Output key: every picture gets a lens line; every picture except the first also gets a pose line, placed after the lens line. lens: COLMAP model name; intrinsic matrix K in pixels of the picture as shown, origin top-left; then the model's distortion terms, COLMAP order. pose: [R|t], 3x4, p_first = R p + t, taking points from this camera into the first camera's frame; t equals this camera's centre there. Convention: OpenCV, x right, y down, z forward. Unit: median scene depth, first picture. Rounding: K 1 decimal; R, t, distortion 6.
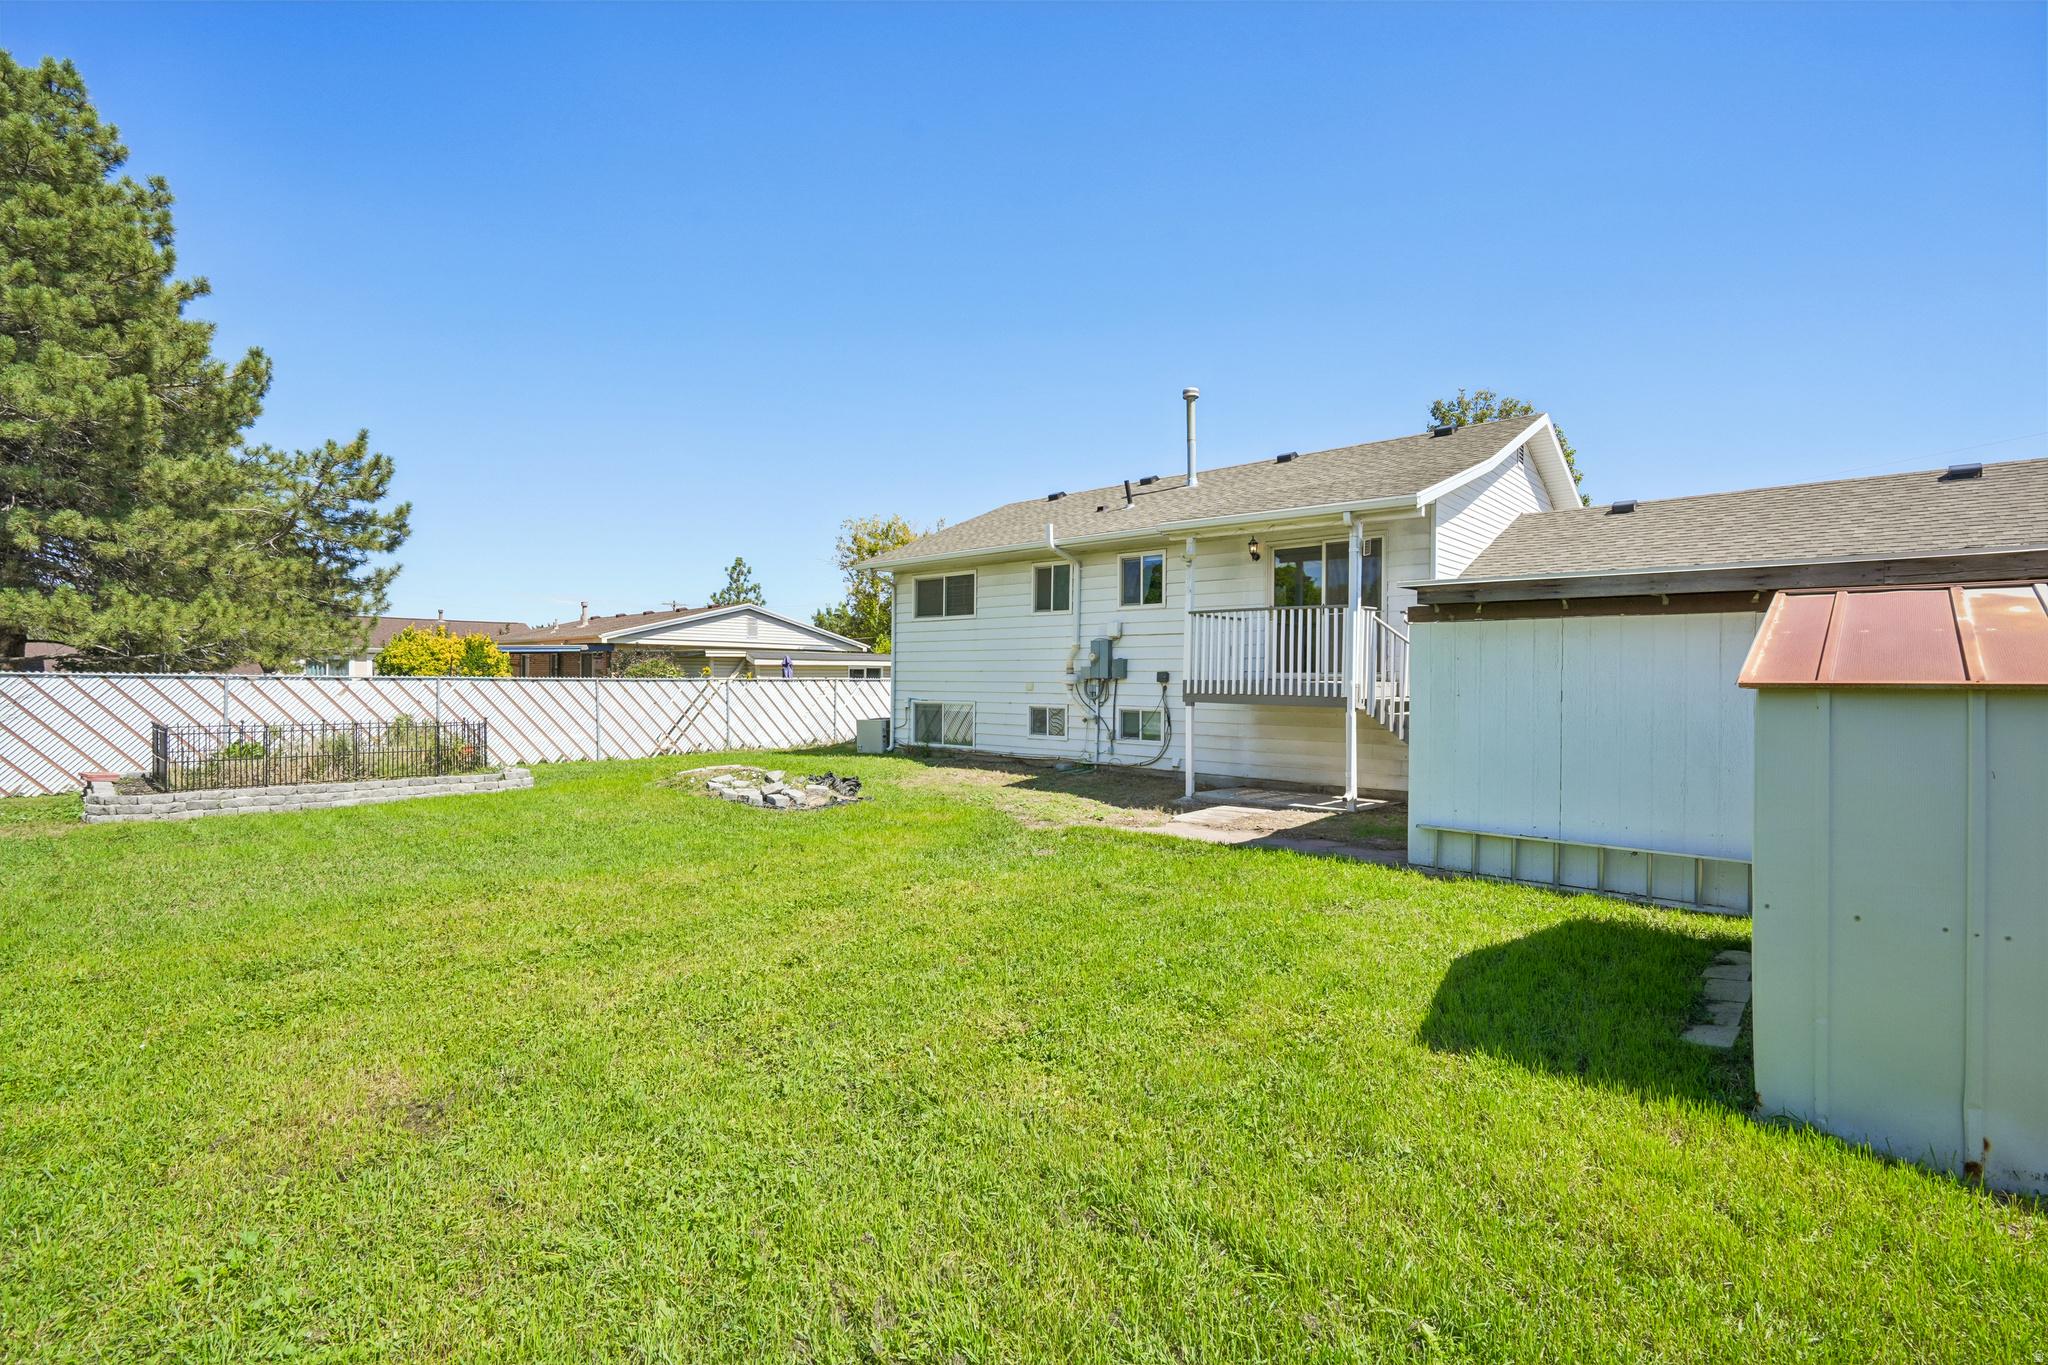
lens RADIAL K [[920.4, 0, 1007.4], [0, 920.4, 688.4], [0, 0, 1]] dist [-0.004796, 0.002883]
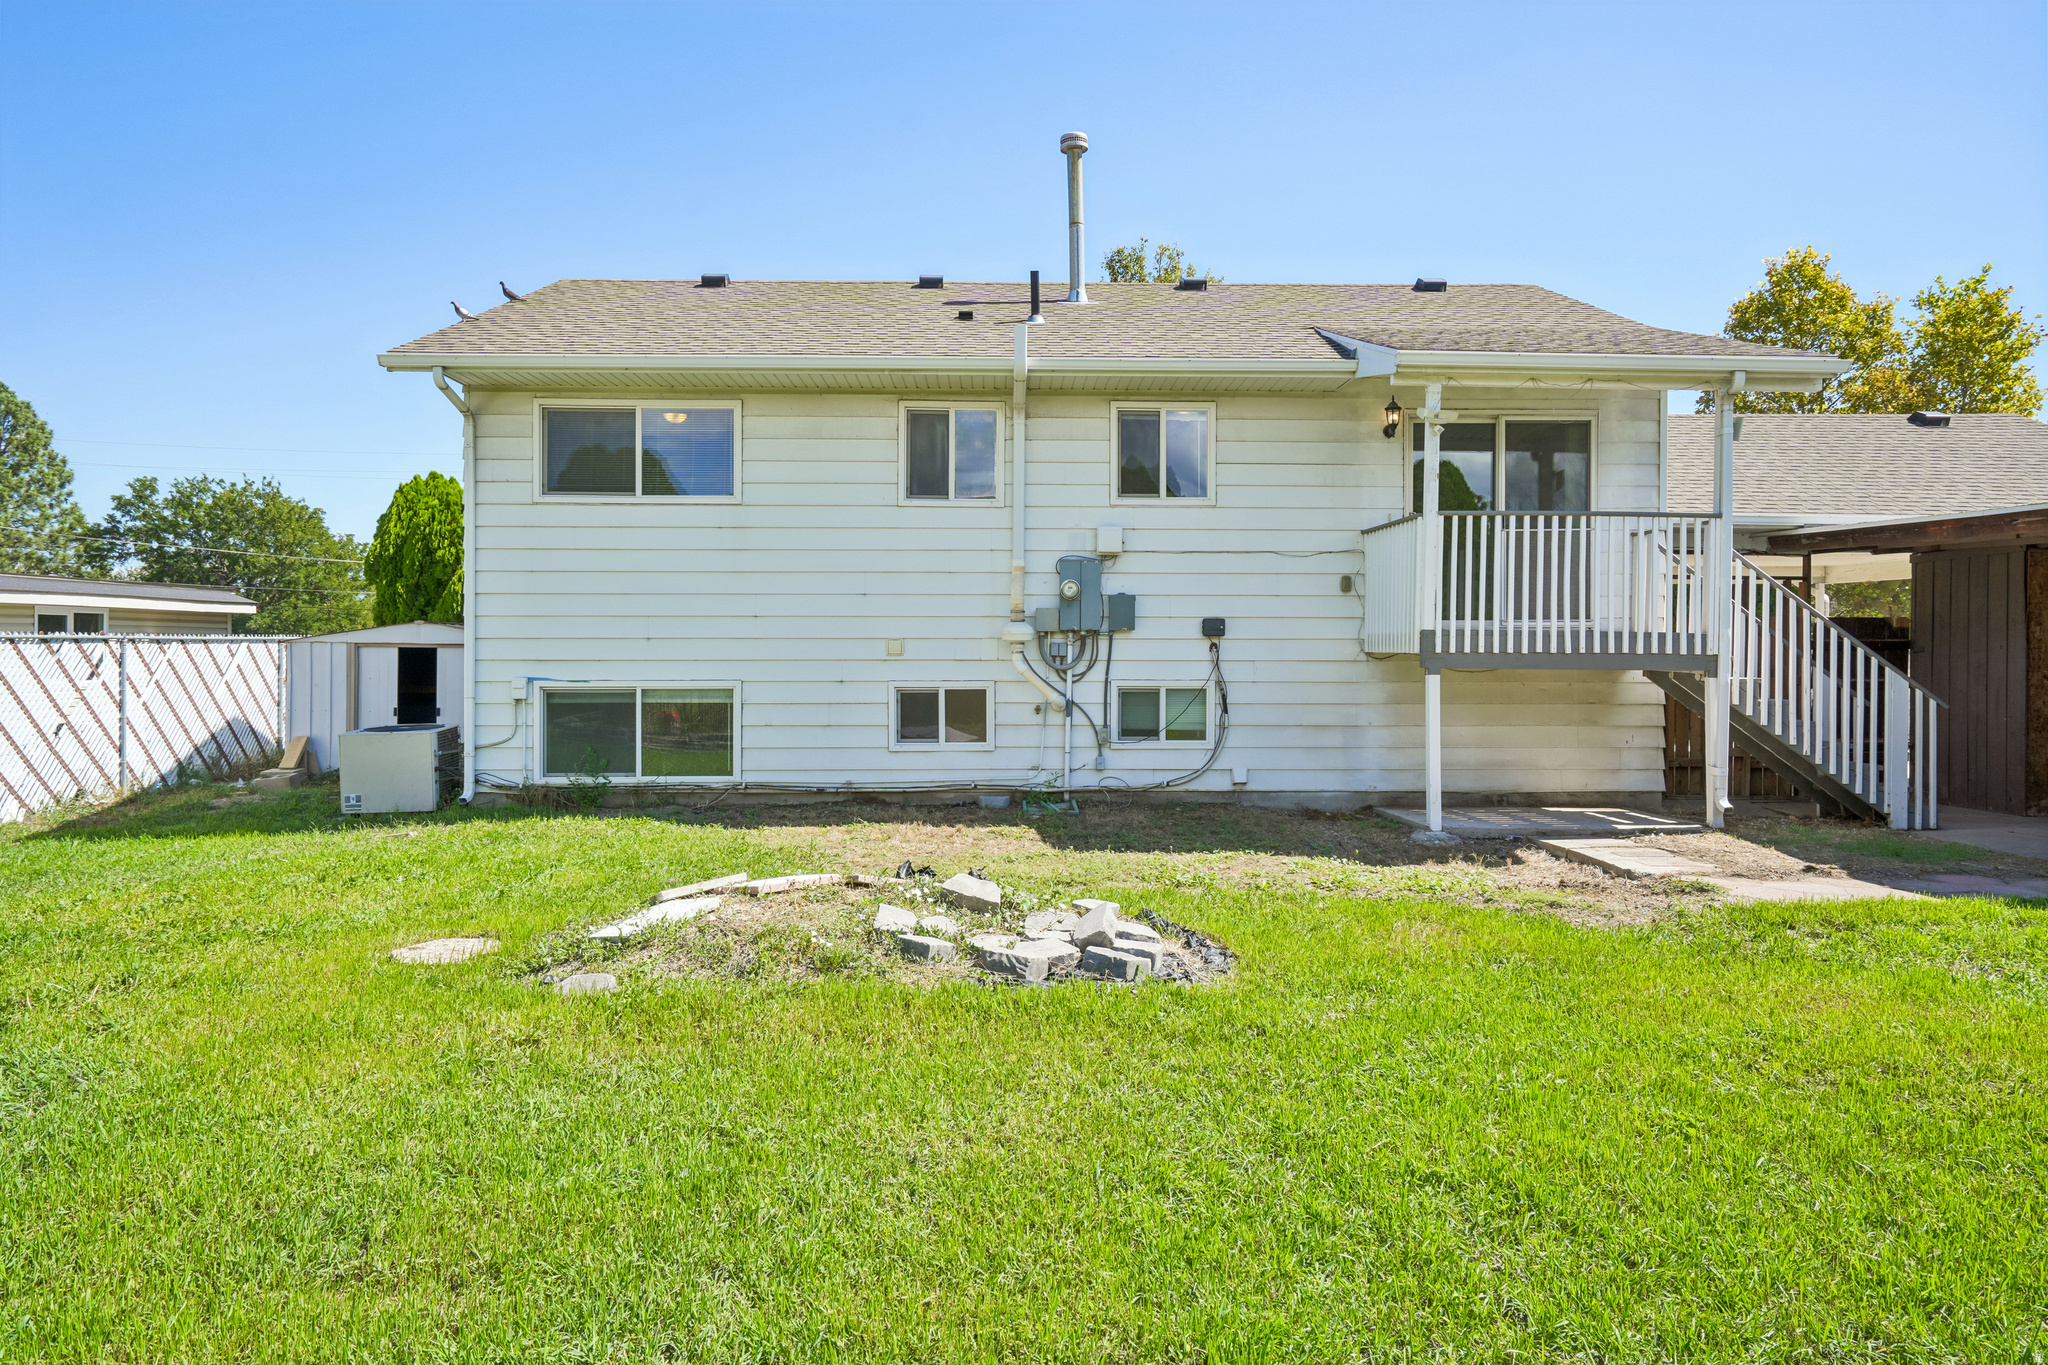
lens RADIAL K [[1319.4, 0, 1010.7], [0, 1319.4, 655.4], [0, 0, 1]] dist [0.013089, 0.004257]
pose [[0.720465, -0.010918, 0.693405, -0.457091], [0.011166, 0.999929, 0.004142, 0.000154], [-0.693402, 0.004758, 0.720536, 0.470449]]
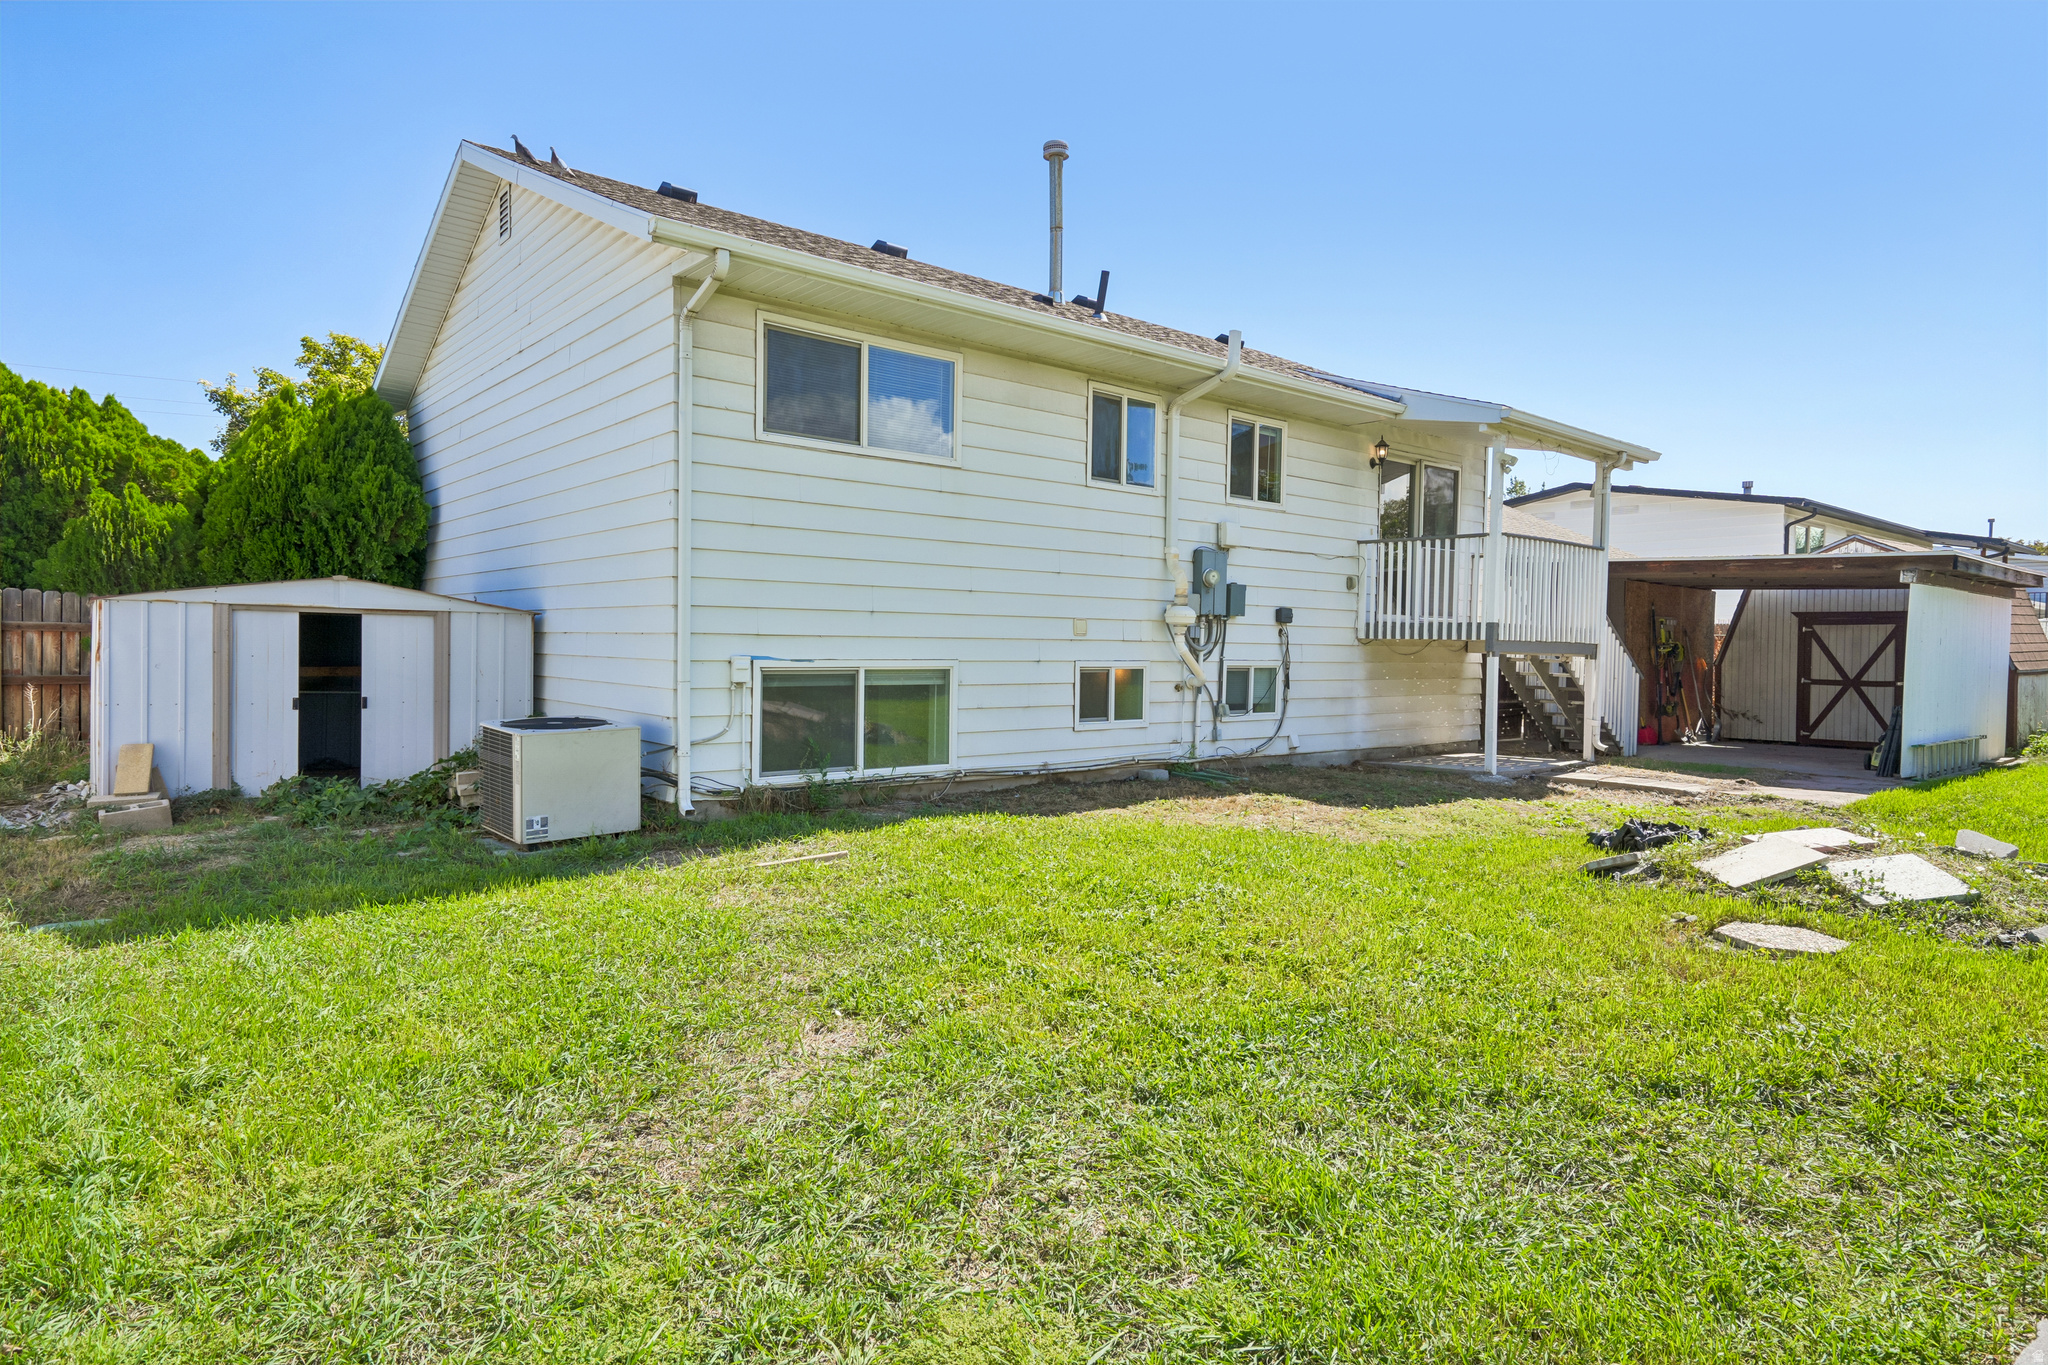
lens RADIAL K [[1186.4, 0, 1005.2], [0, 1186.4, 678.0], [0, 0, 1]] dist [0.007212, 0.003000]
pose [[0.129201, -0.035714, 0.990975, -0.665261], [-0.005699, 0.999308, 0.036758, 0.002219], [-0.991602, -0.010397, 0.128908, 1.023819]]
